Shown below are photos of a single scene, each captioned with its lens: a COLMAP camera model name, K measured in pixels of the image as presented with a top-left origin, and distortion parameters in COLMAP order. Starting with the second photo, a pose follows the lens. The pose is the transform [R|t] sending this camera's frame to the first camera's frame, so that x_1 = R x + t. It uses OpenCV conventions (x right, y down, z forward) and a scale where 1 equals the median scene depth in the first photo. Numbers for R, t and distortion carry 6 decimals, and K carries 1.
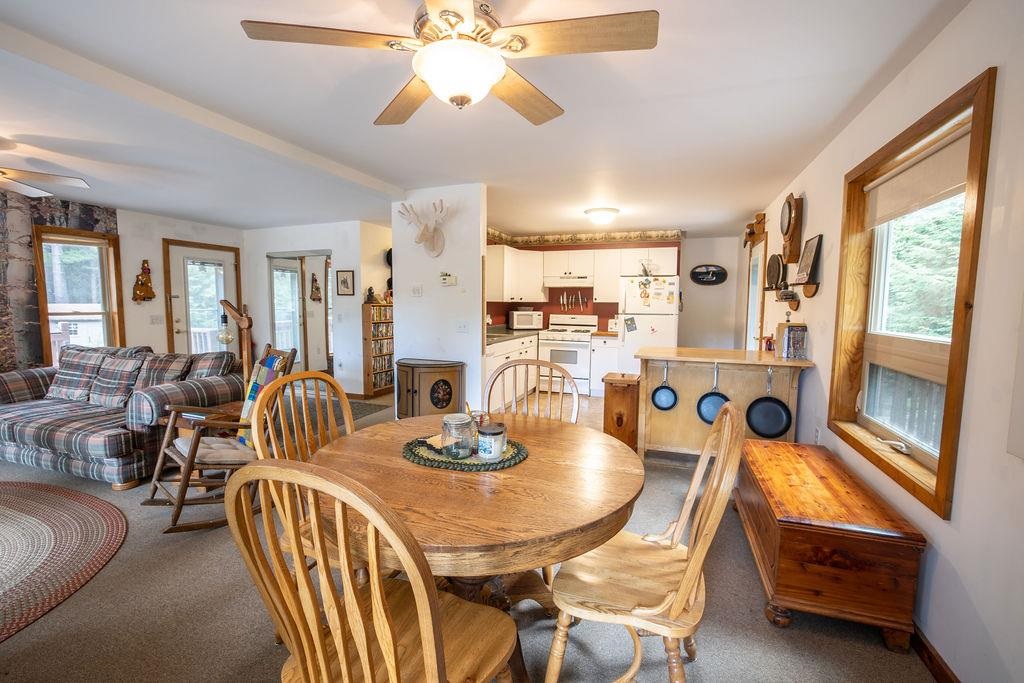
lens RADIAL K [[442.1, 0, 510.6], [0, 442.1, 342.0], [0, 0, 1]] dist [-0.048610, 0.016895]
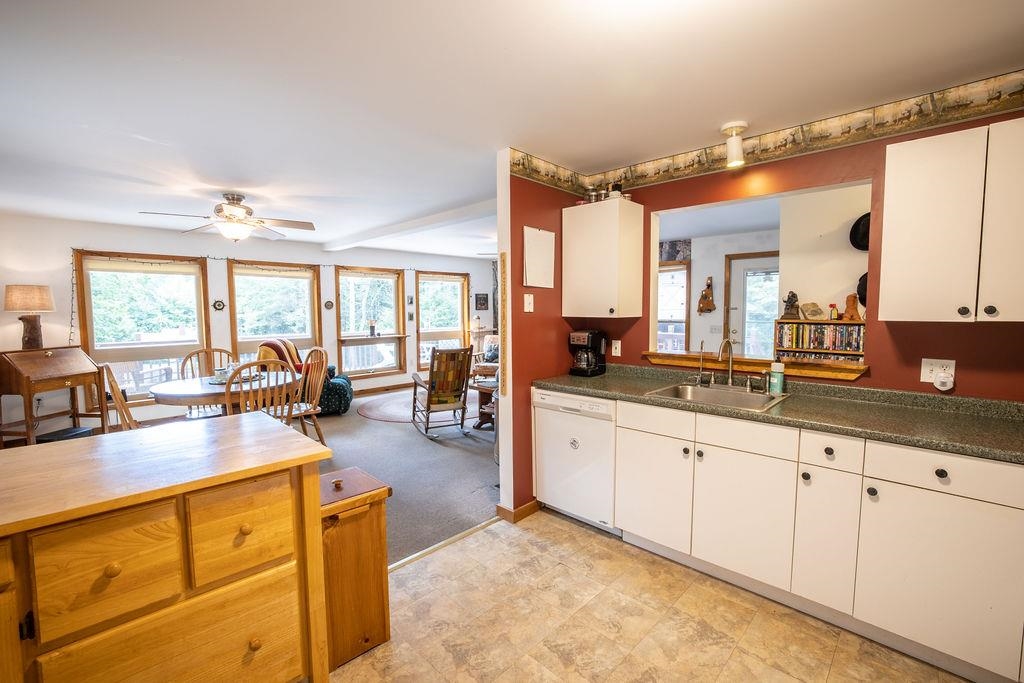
lens RADIAL K [[442.1, 0, 510.6], [0, 442.1, 342.0], [0, 0, 1]] dist [-0.048610, 0.016895]
pose [[-0.409746, 0.064867, -0.909890, 0.365073], [-0.076108, 0.991560, 0.104962, -0.083028], [0.909019, 0.112258, -0.401351, 0.828350]]
